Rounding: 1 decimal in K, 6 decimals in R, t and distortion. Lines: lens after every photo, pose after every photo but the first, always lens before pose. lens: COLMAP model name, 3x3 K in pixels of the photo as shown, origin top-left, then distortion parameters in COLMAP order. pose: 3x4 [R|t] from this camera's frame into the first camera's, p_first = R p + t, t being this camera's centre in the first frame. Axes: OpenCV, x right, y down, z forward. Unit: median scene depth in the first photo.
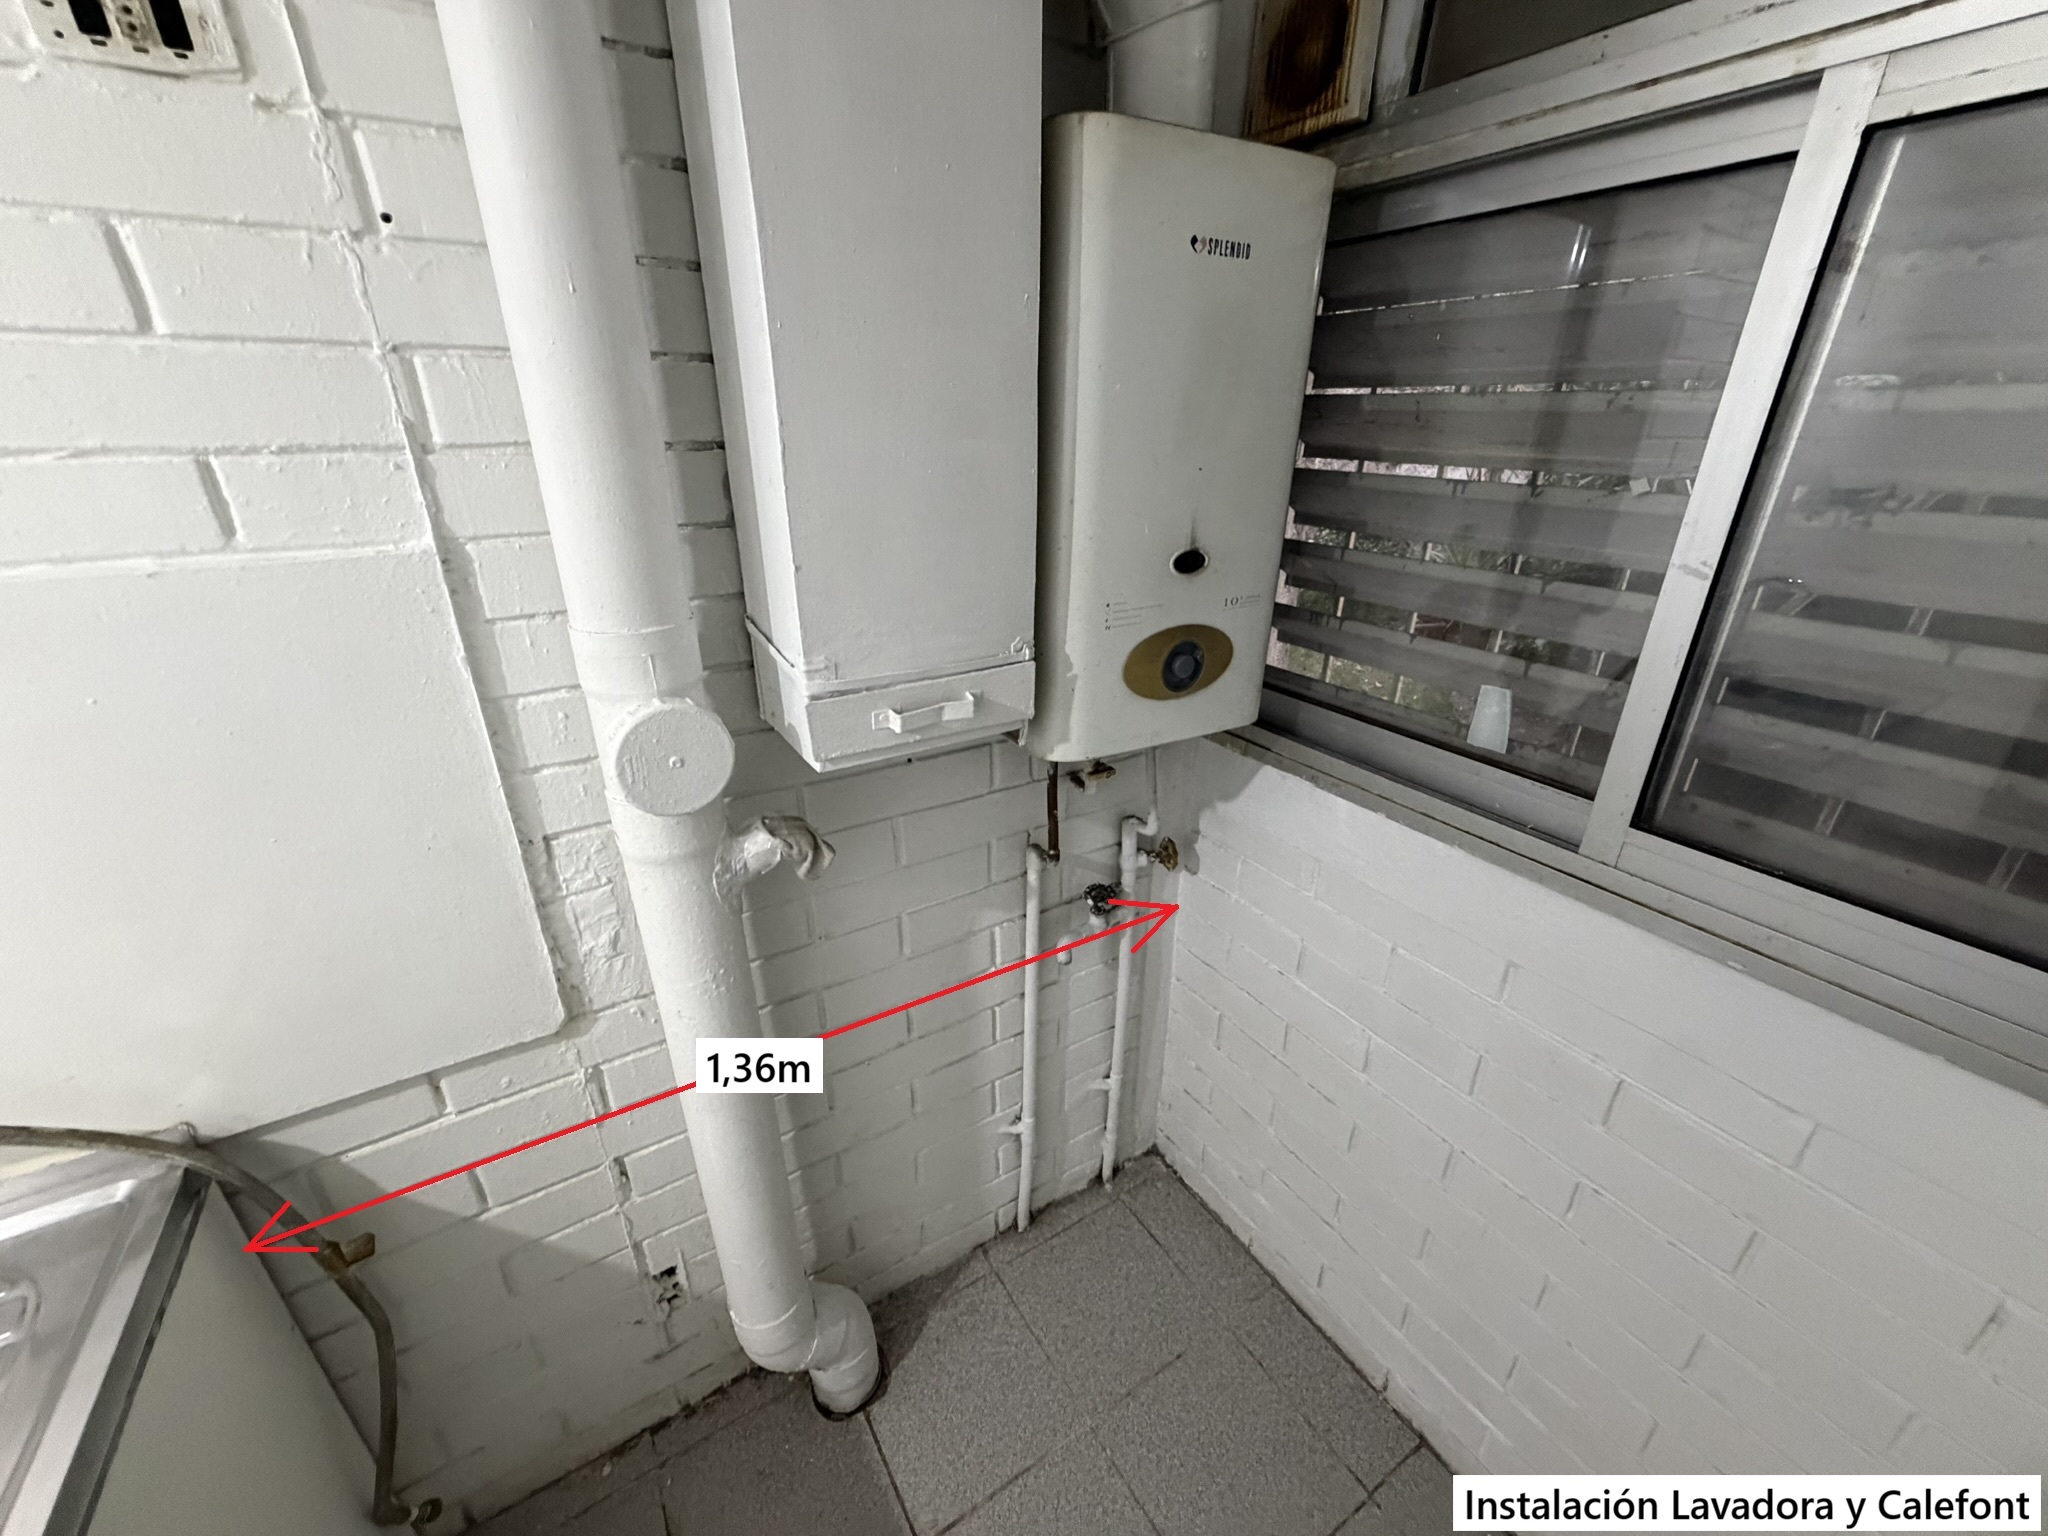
lens RADIAL K [[817.1, 0, 1025.1], [0, 817.1, 767.8], [0, 0, 1]] dist [0.007785, -0.000860]
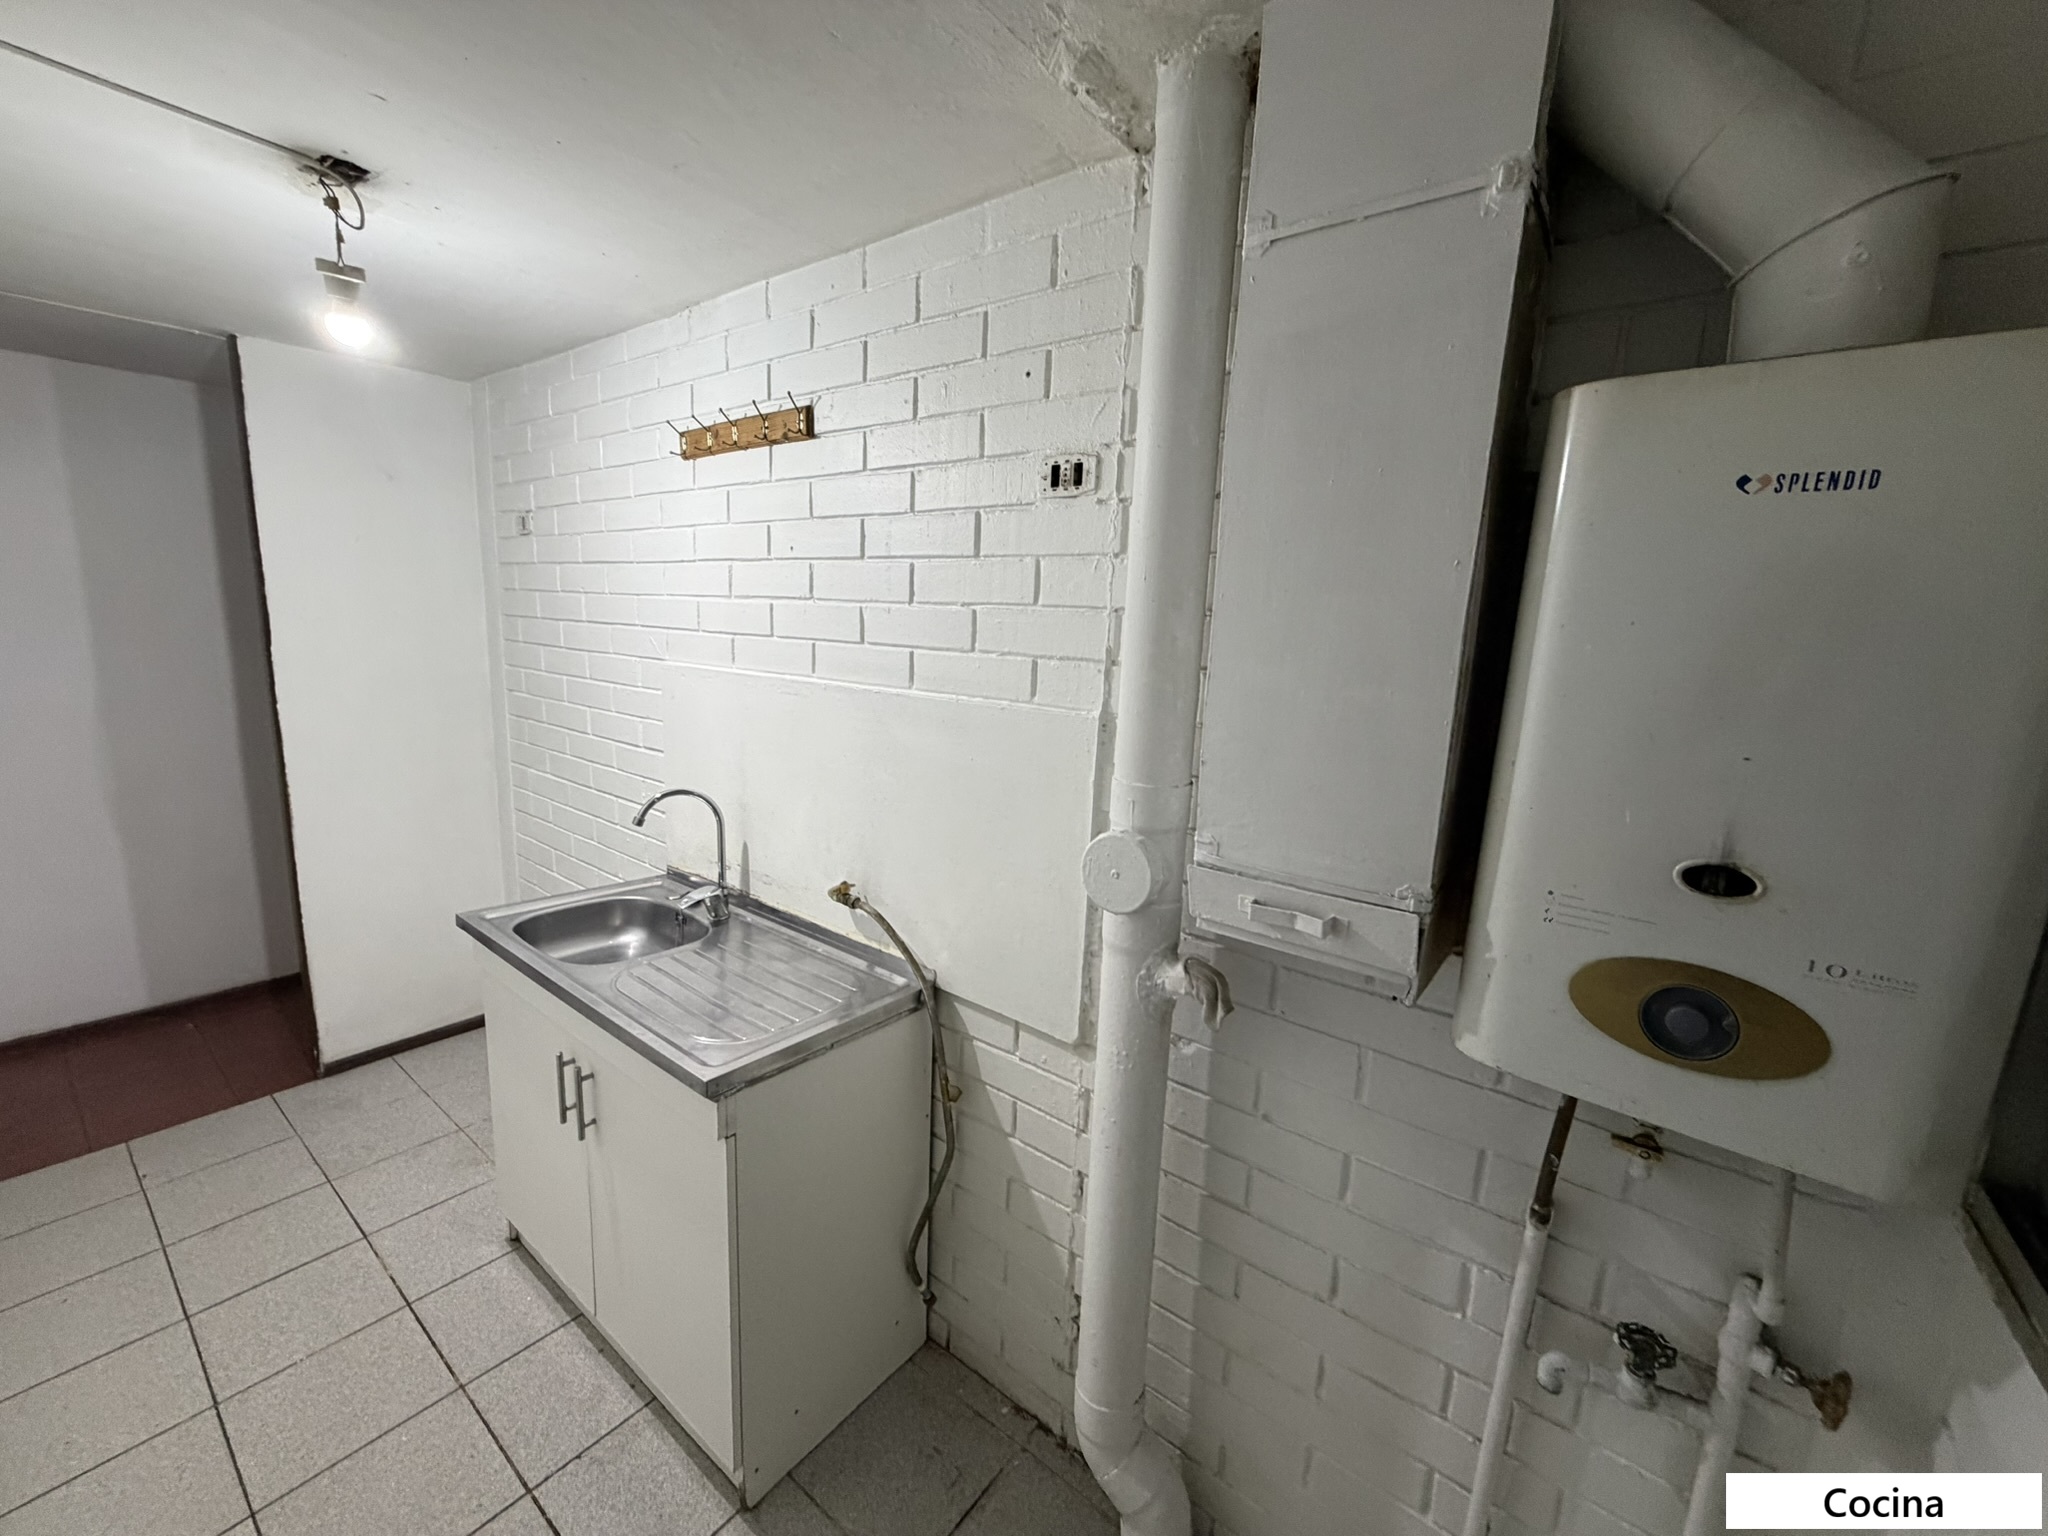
lens RADIAL K [[817.1, 0, 1010.5], [0, 817.1, 761.3], [0, 0, 1]] dist [0.007785, -0.000860]
pose [[0.349124, 0.173371, -0.920899, 0.643366], [-0.412040, 0.911037, 0.015305, -0.109045], [0.841627, 0.374104, 0.389500, 0.181386]]
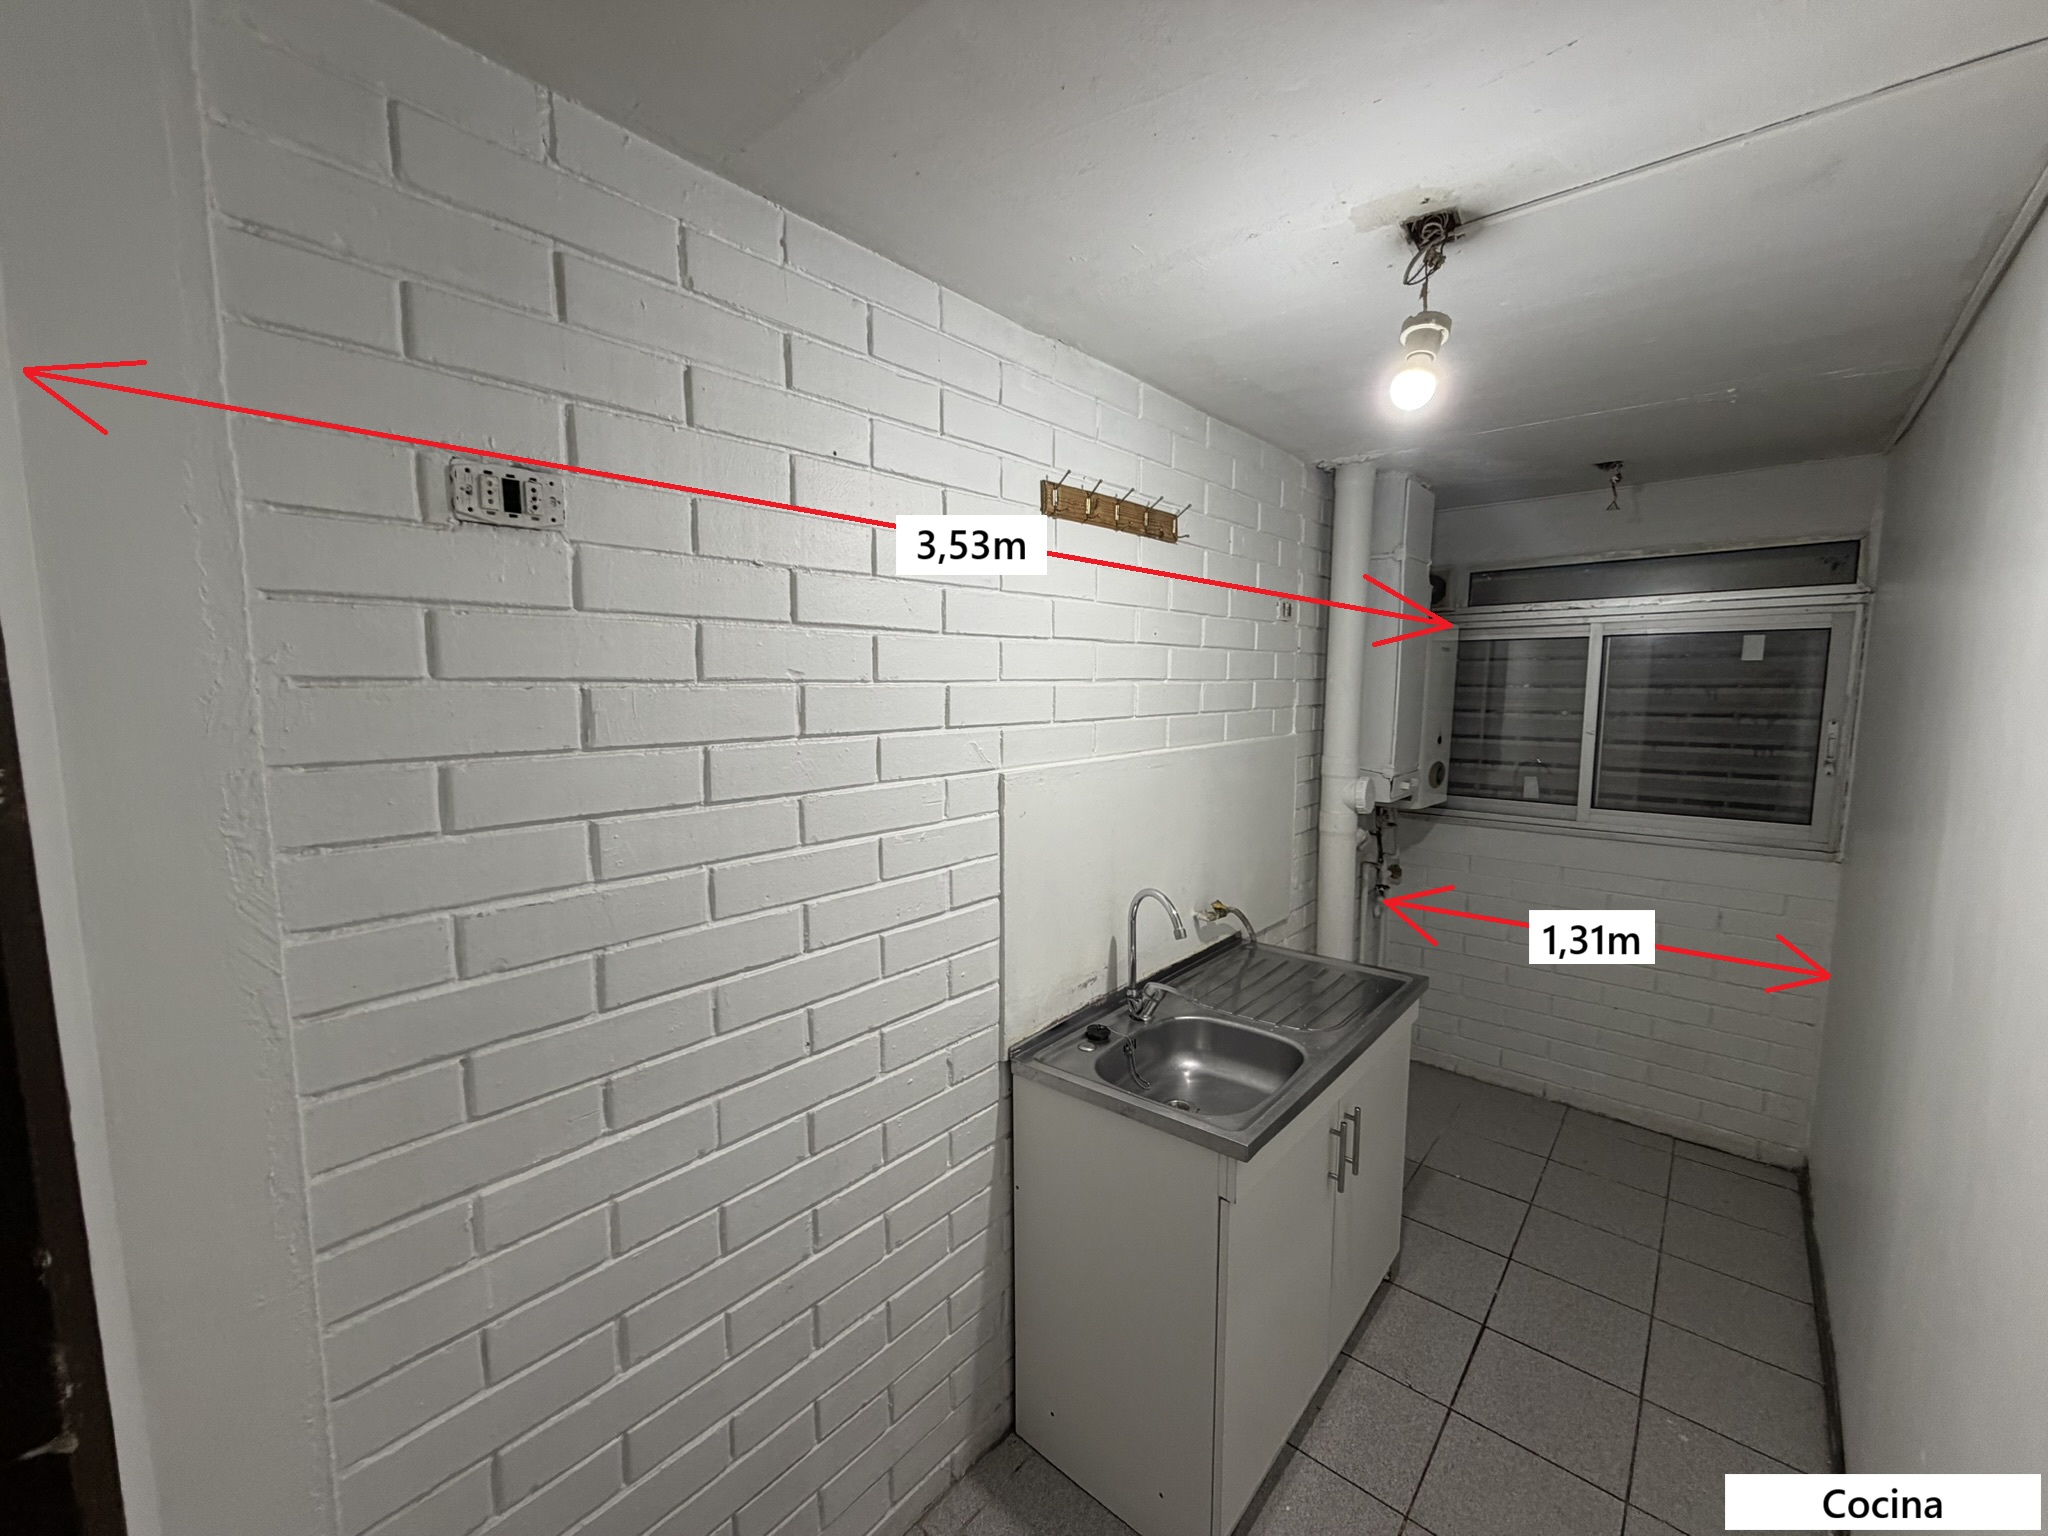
lens RADIAL K [[817.1, 0, 1014.9], [0, 817.1, 779.4], [0, 0, 1]] dist [0.007785, -0.000860]
pose [[0.956343, -0.042669, 0.289115, -2.236326], [0.126735, 0.951973, -0.278721, 0.541154], [-0.263337, 0.303193, 0.915821, -1.338528]]
